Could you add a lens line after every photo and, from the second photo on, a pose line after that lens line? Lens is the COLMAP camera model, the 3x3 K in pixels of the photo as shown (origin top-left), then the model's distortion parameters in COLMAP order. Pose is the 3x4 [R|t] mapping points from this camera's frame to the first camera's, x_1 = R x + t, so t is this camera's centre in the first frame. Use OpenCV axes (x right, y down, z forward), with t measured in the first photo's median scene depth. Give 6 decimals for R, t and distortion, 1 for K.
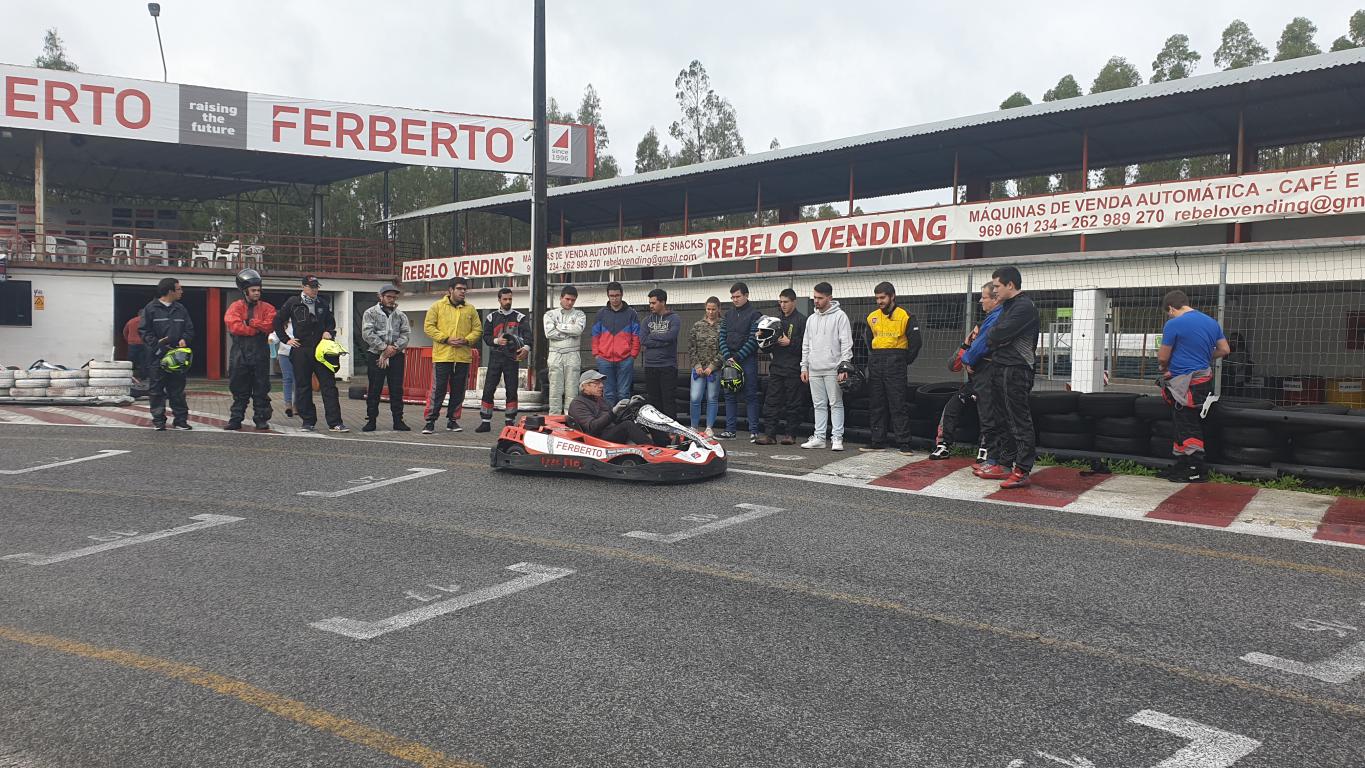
lens RADIAL K [[1201.1, 0, 682.5], [0, 1201.1, 384.0], [0, 0, 1]] dist [0.038114, 0.000515]
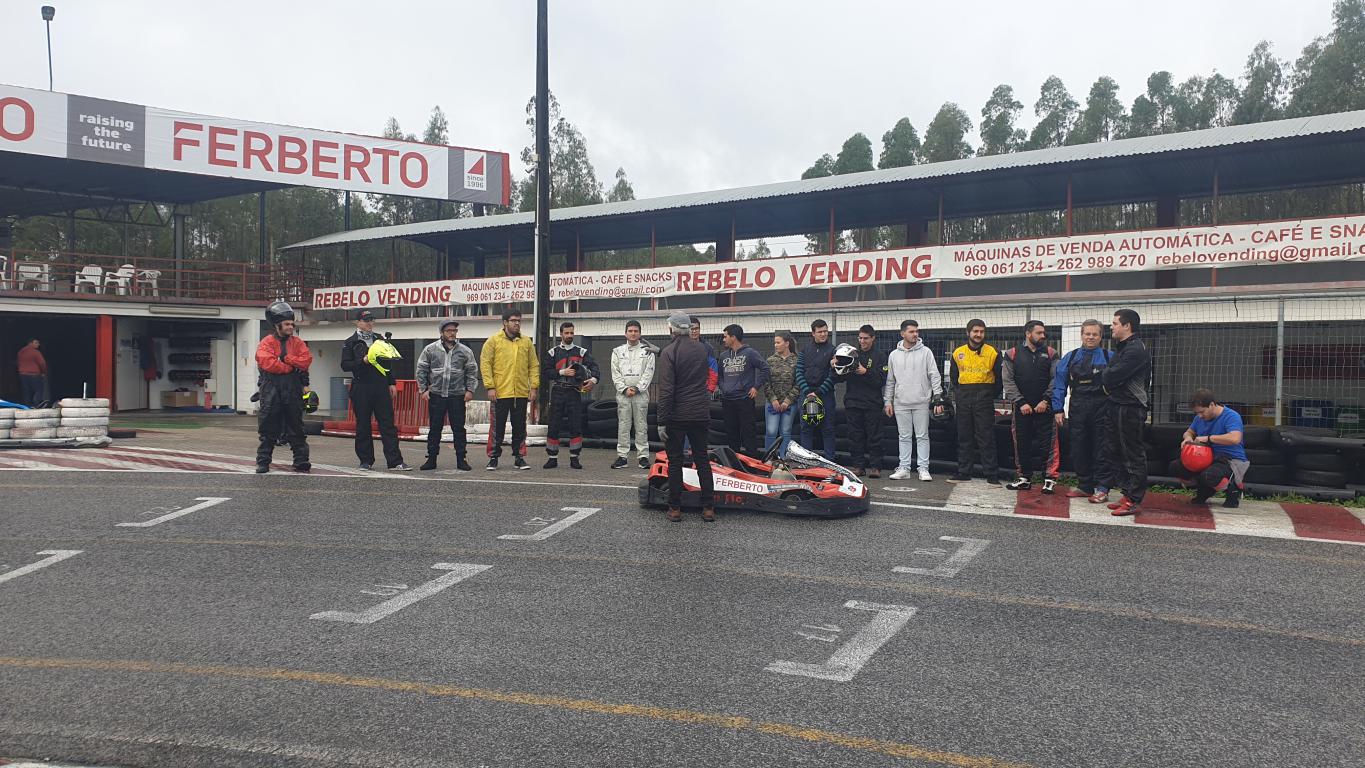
lens RADIAL K [[1201.1, 0, 682.5], [0, 1201.1, 384.0], [0, 0, 1]] dist [0.038114, 0.000515]
pose [[0.979187, -0.005821, 0.202878, -0.185706], [0.009630, 0.999795, -0.017791, -0.008031], [-0.202733, 0.019374, 0.979042, 0.005541]]
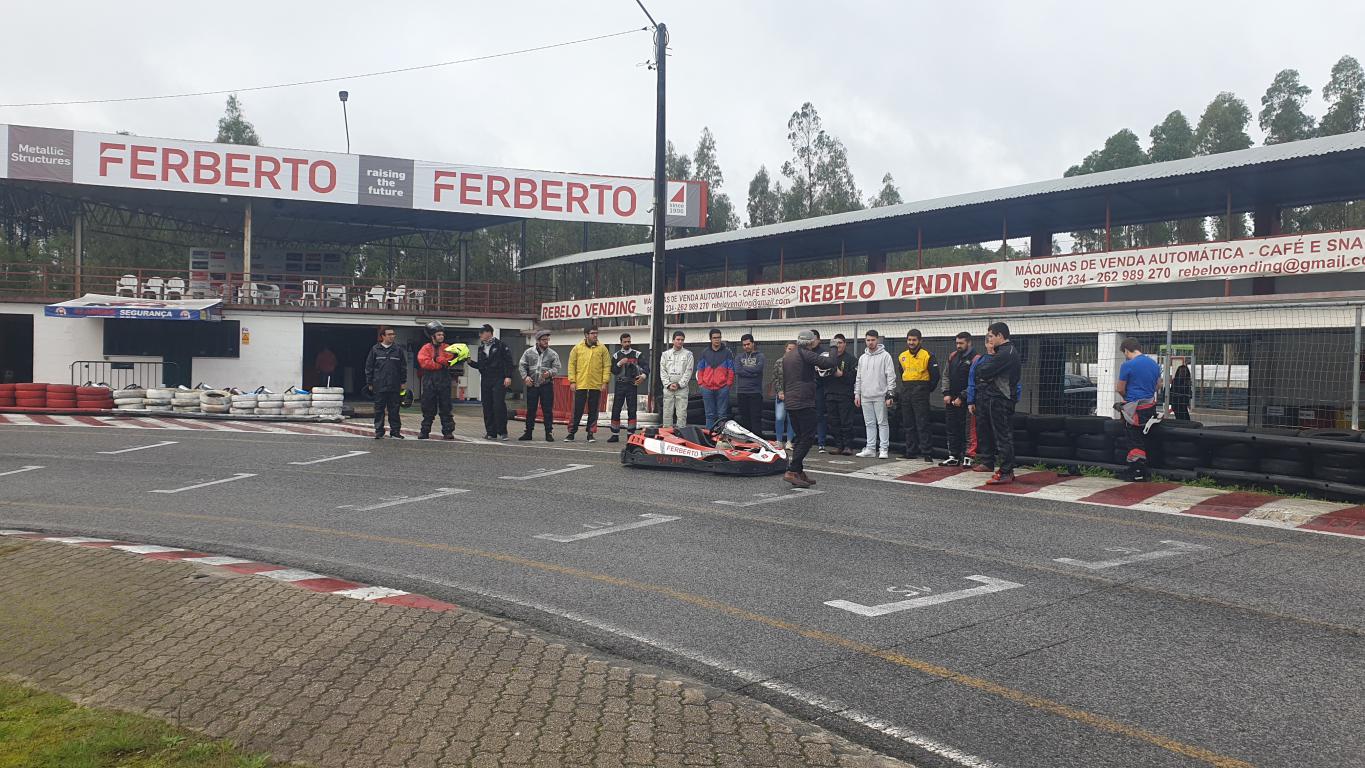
lens RADIAL K [[1289.5, 0, 646.0], [0, 1289.5, 369.5], [0, 0, 1]] dist [0.049597, -0.025286]
pose [[0.992108, 0.003335, -0.125342, 0.030355], [-0.007600, 0.999407, -0.033570, 0.004579], [0.125156, 0.034257, 0.991546, -0.276805]]
